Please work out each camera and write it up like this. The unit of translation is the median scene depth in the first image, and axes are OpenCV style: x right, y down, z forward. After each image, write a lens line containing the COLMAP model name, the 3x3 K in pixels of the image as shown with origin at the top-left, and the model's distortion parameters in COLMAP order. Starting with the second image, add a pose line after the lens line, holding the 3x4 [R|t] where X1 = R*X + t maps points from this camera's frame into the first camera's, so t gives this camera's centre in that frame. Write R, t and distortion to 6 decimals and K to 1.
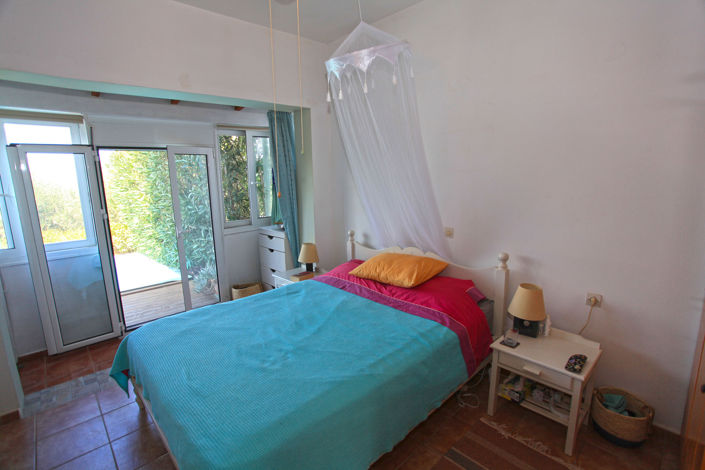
lens RADIAL K [[343.2, 0, 352.5], [0, 343.2, 235.0], [0, 0, 1]] dist [-0.073740, 0.035831]
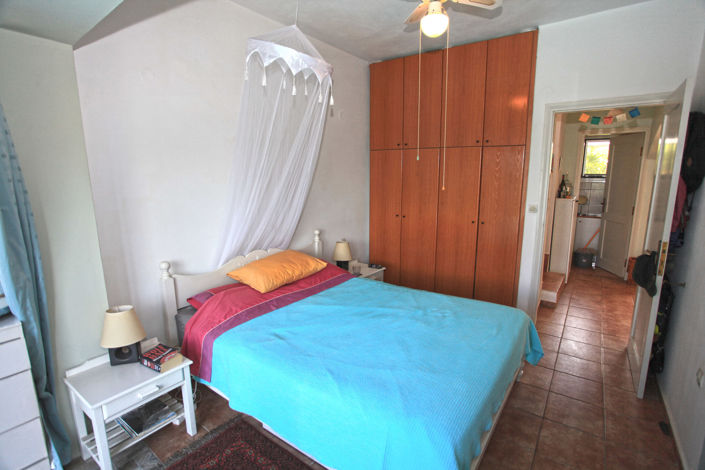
lens RADIAL K [[343.2, 0, 352.5], [0, 343.2, 235.0], [0, 0, 1]] dist [-0.073740, 0.035831]
pose [[-0.196055, -0.150799, 0.968928, -1.037012], [0.171782, 0.967543, 0.185342, -0.177955], [-0.965429, 0.202782, -0.163787, 1.084156]]
